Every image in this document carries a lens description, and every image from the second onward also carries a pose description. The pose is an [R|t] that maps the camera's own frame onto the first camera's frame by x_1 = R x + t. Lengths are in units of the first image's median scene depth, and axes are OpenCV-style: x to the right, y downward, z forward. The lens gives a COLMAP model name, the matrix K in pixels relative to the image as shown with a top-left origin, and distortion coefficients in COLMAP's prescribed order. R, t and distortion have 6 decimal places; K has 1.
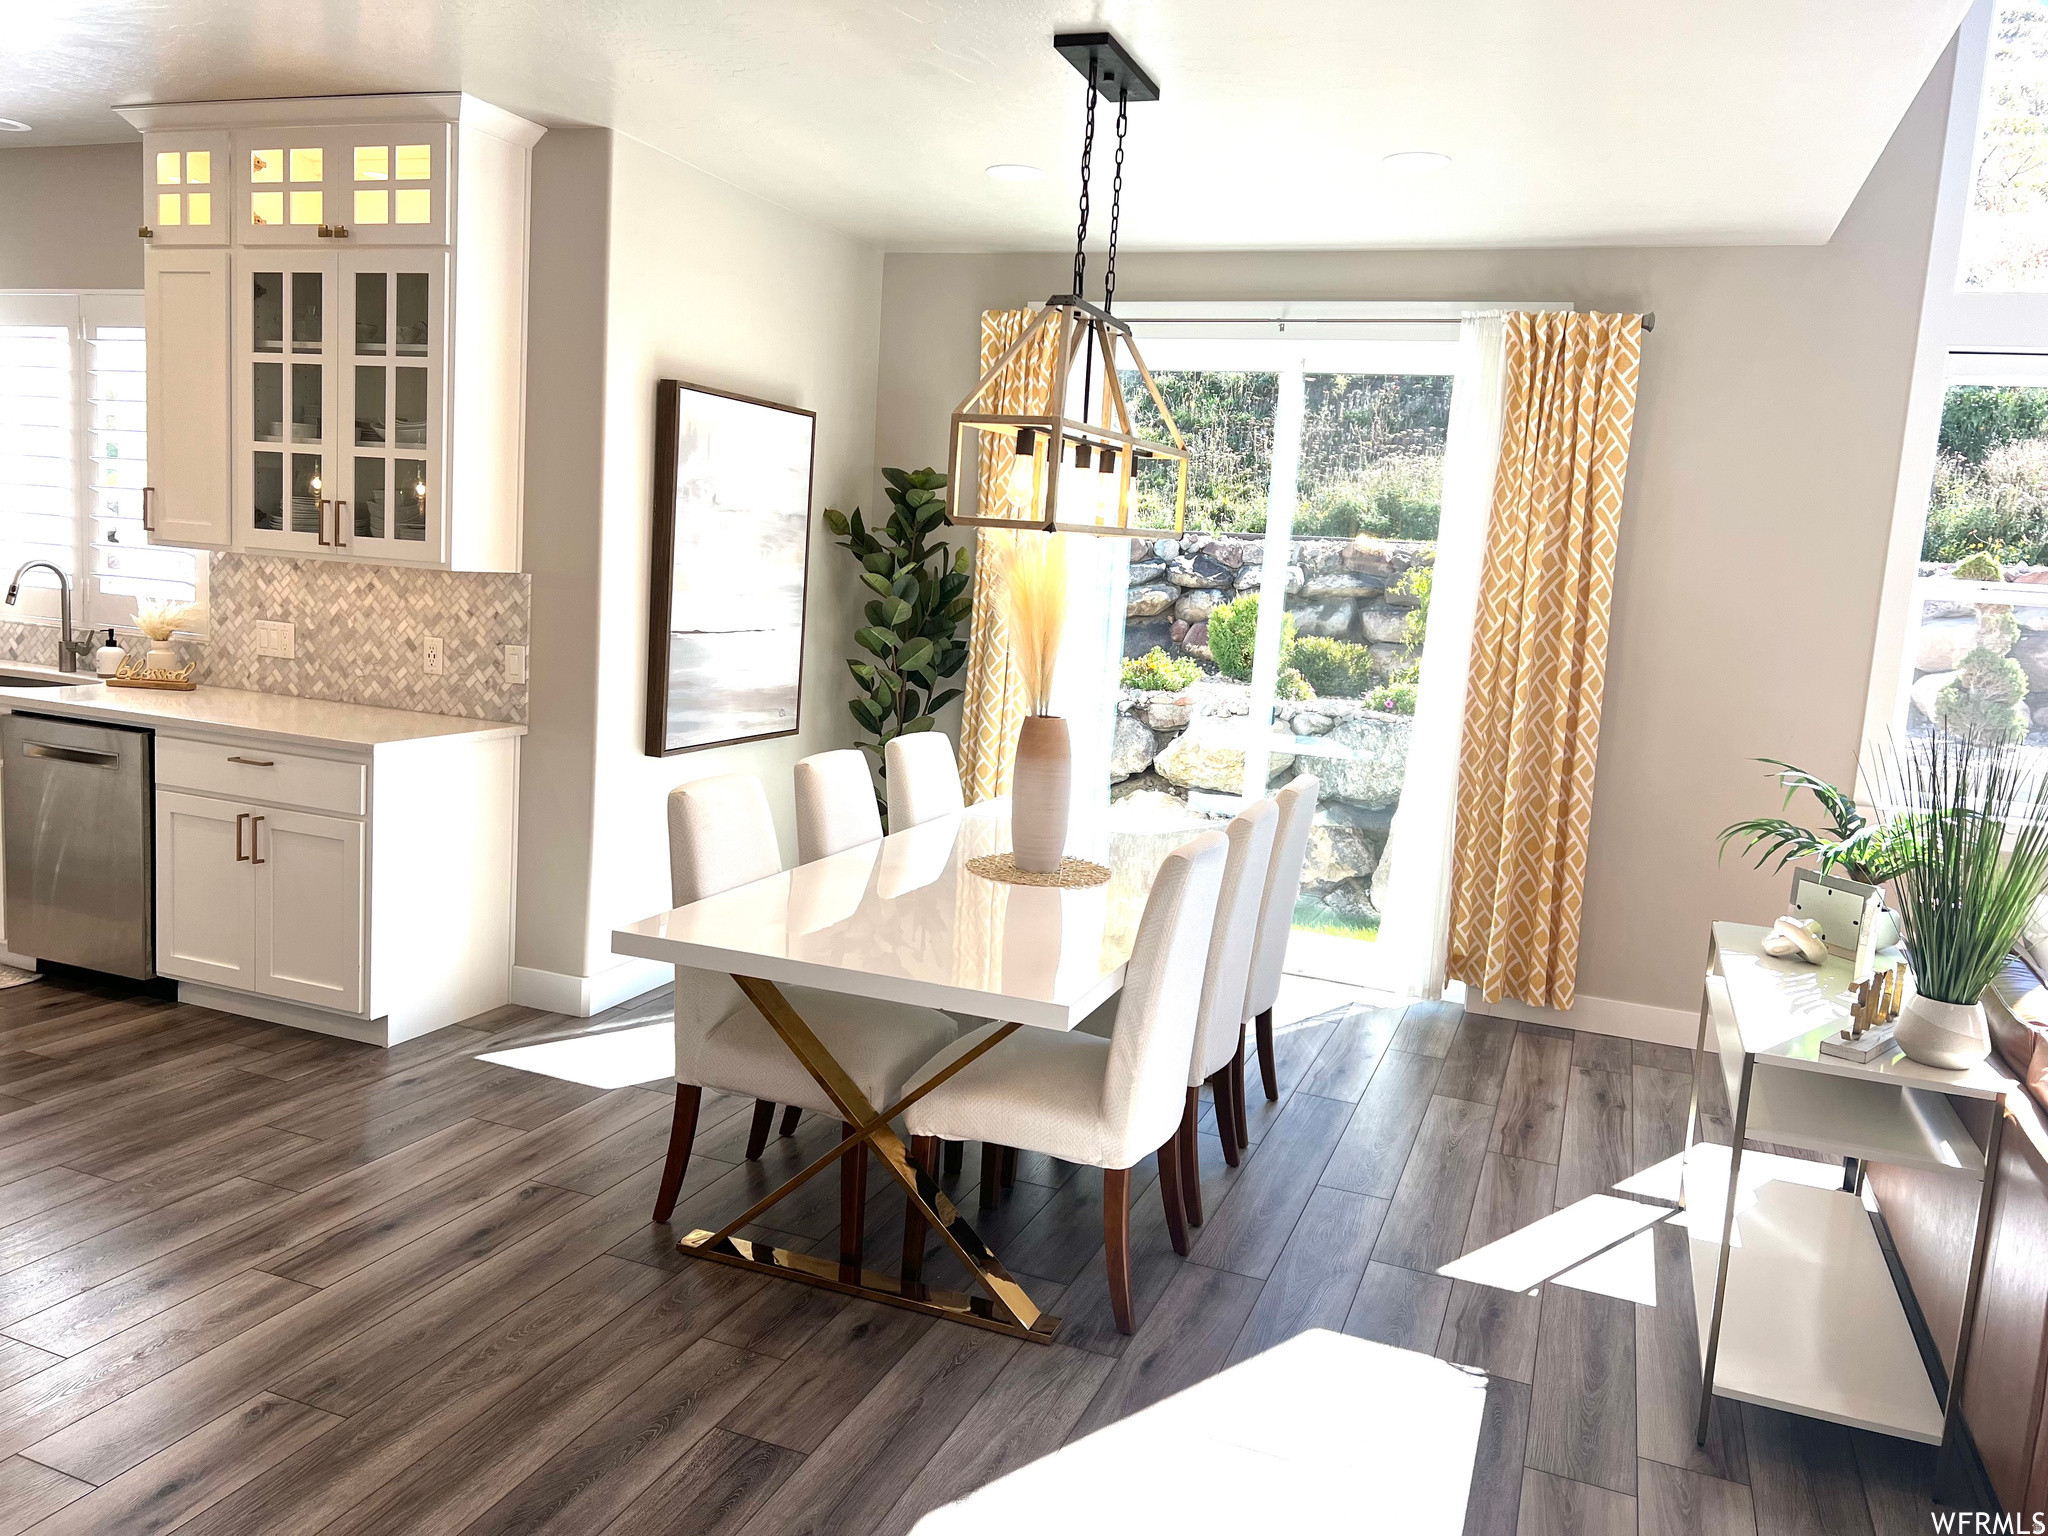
lens RADIAL K [[1534.3, 0, 997.8], [0, 1534.3, 756.5], [0, 0, 1]] dist [0.076980, -0.083428]
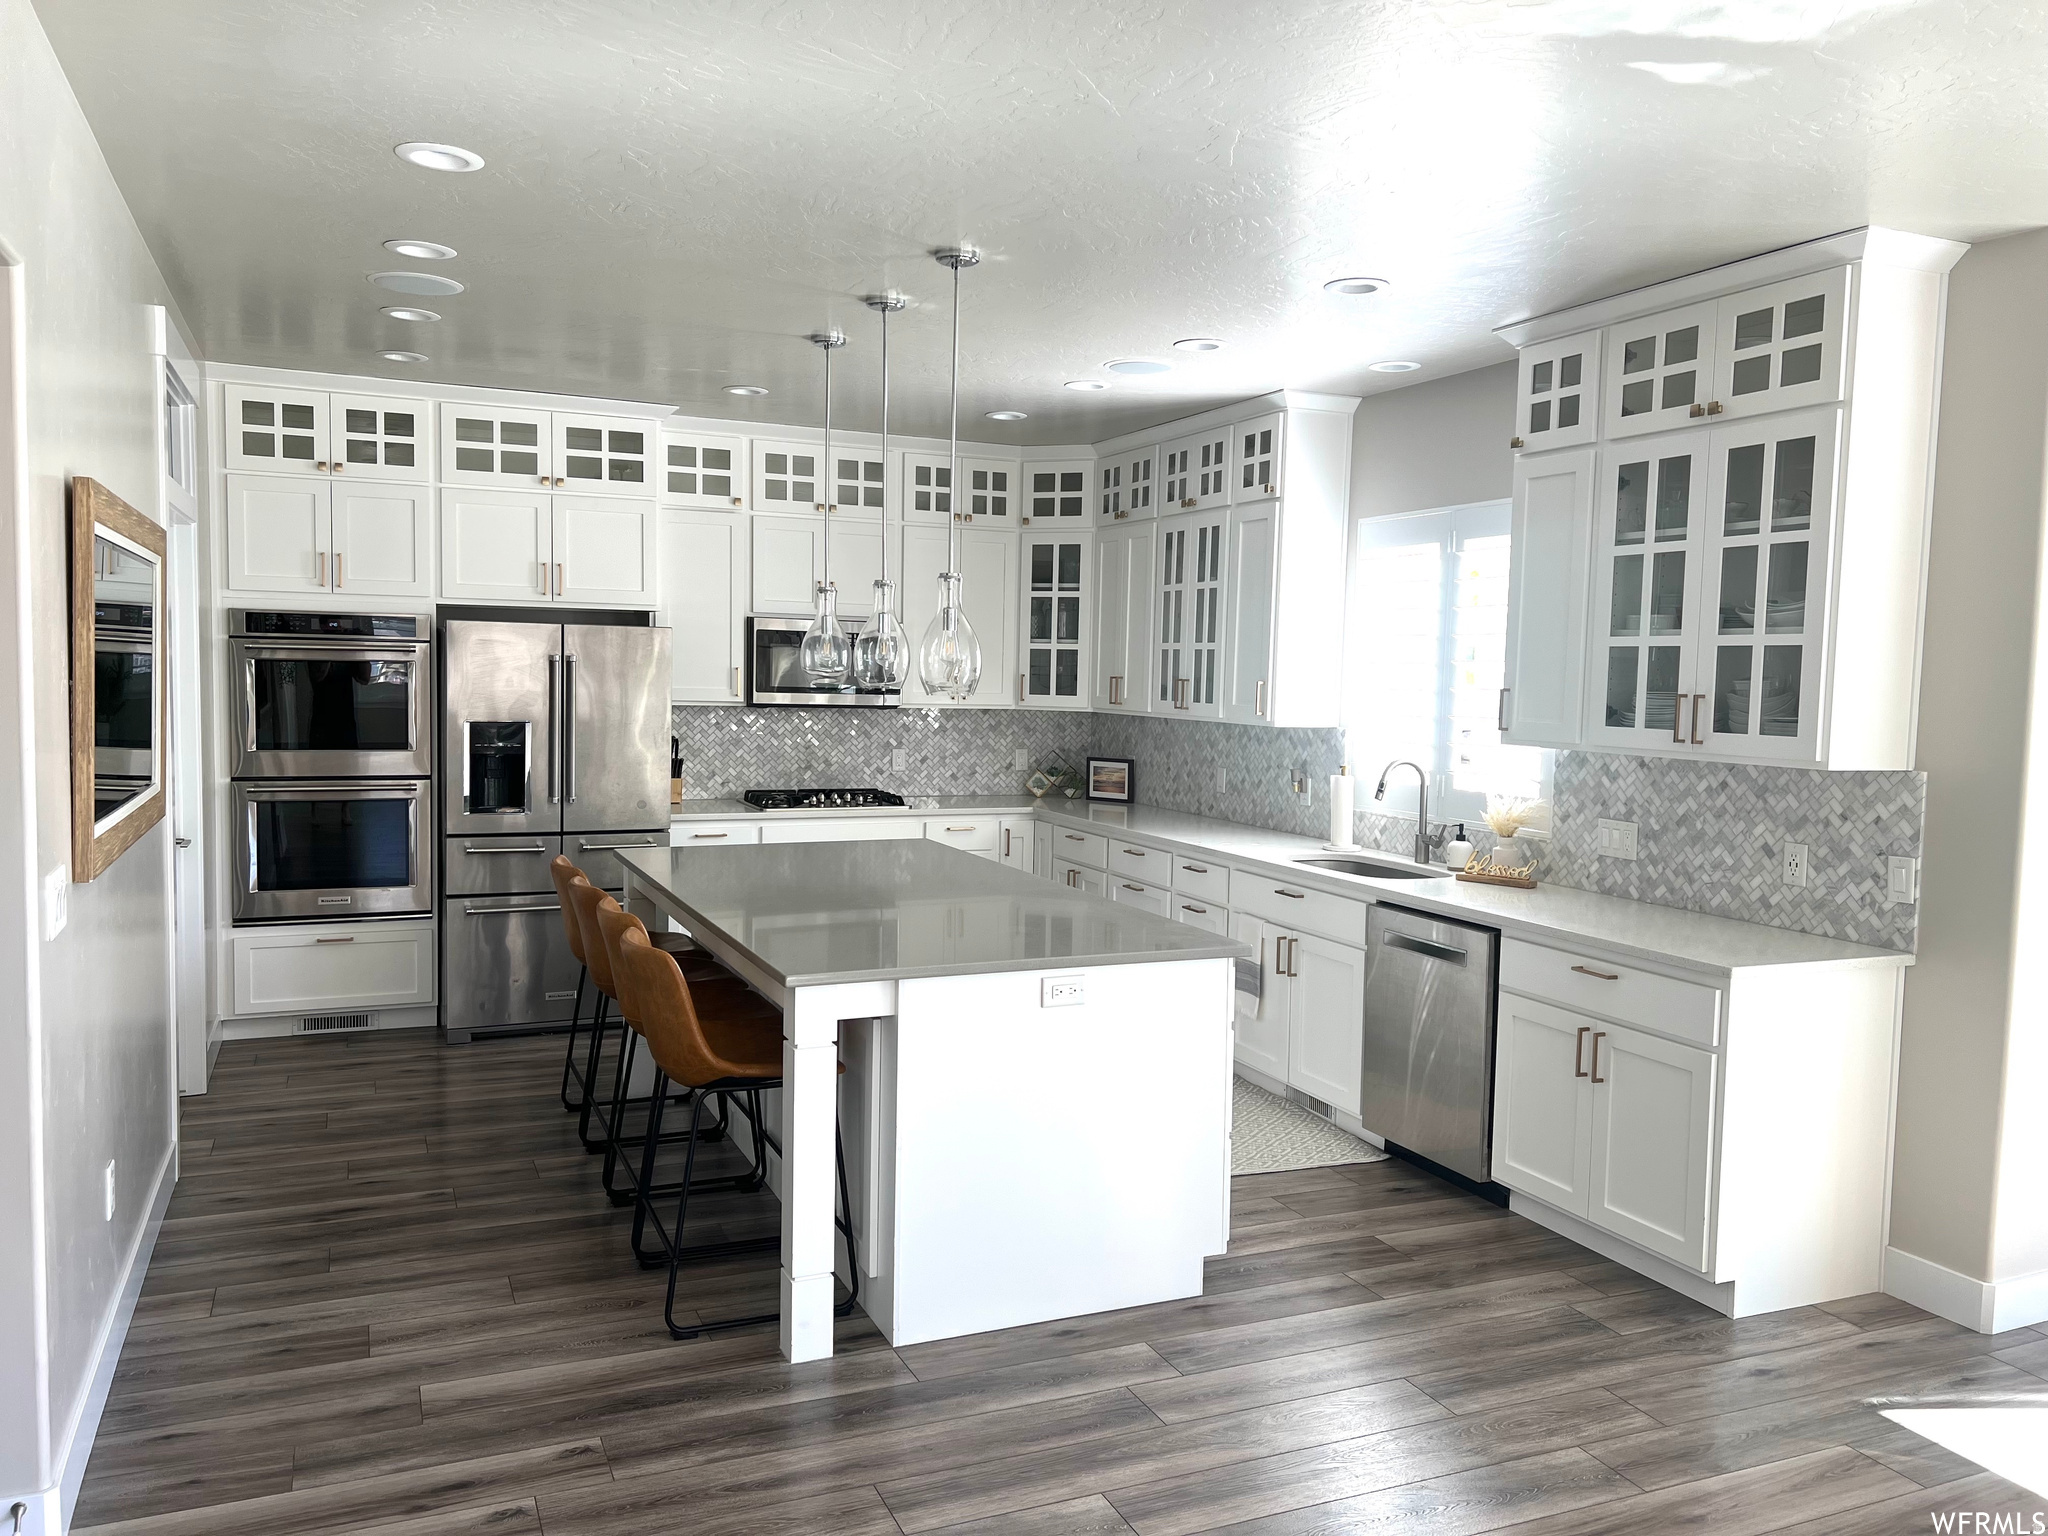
lens RADIAL K [[1518.1, 0, 1010.3], [0, 1518.1, 786.2], [0, 0, 1]] dist [-0.000396, -0.004976]
pose [[0.704647, 0.003177, -0.709551, -0.071143], [-0.068458, 0.995629, -0.063527, -0.024916], [0.706248, 0.093339, 0.701784, 0.085145]]
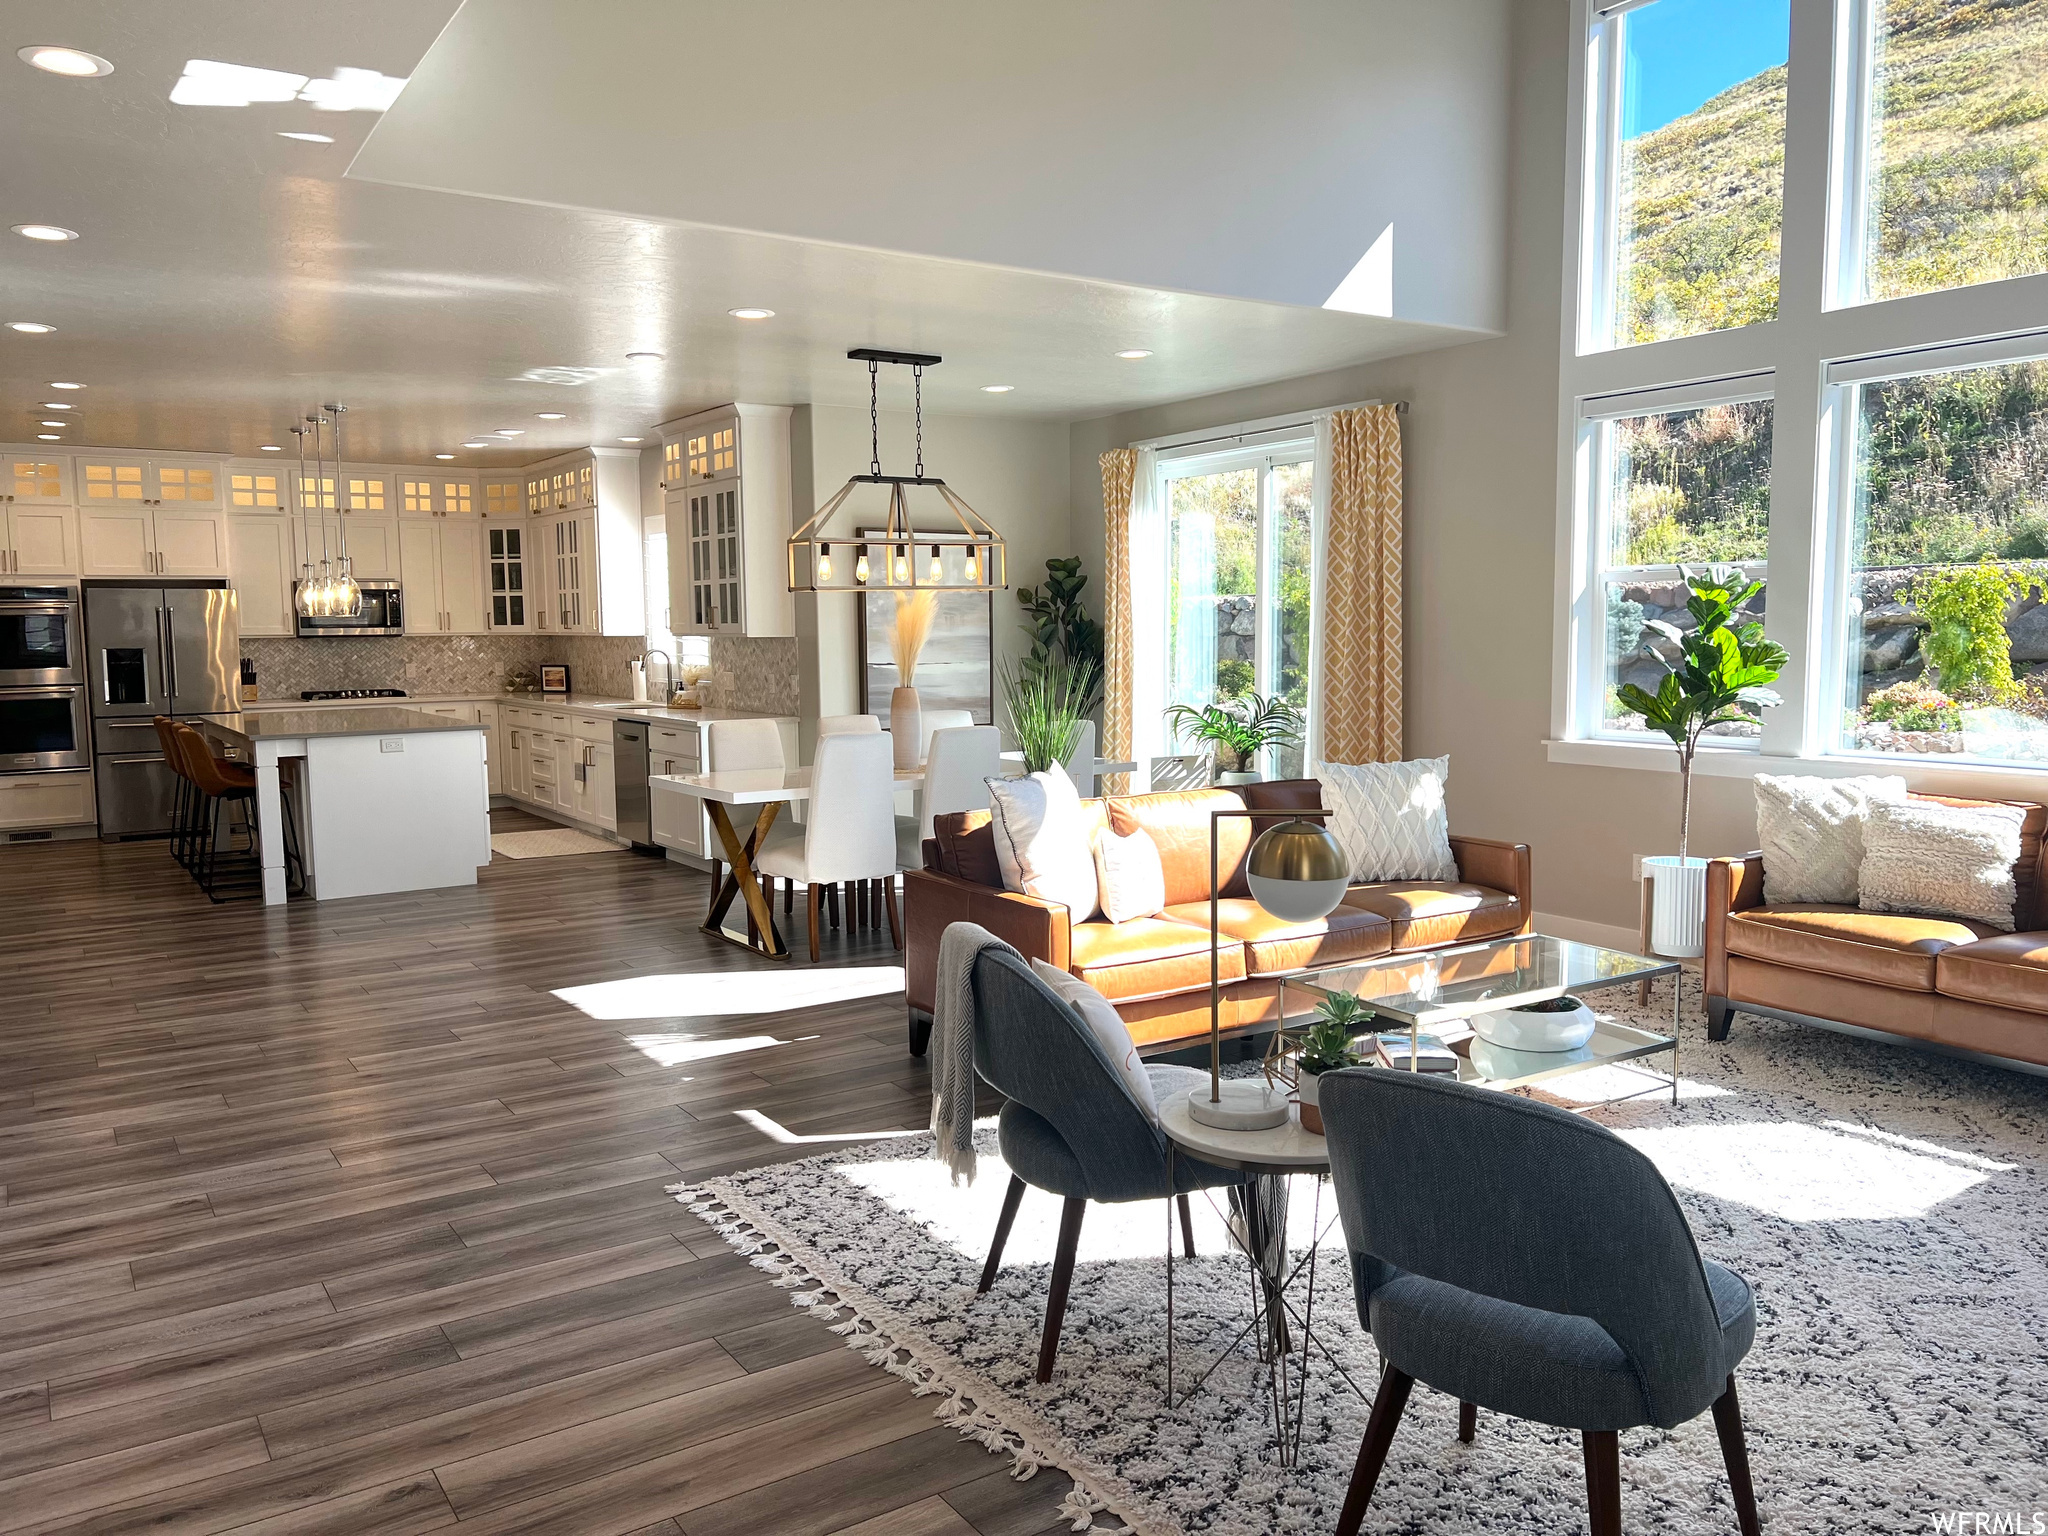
lens RADIAL K [[1539.1, 0, 1011.2], [0, 1539.1, 772.9], [0, 0, 1]] dist [0.058810, -0.062970]
pose [[0.812383, -0.018450, -0.582833, 0.992650], [-0.012008, 0.998758, -0.048353, 0.134892], [0.583001, 0.046280, 0.811152, -0.365480]]
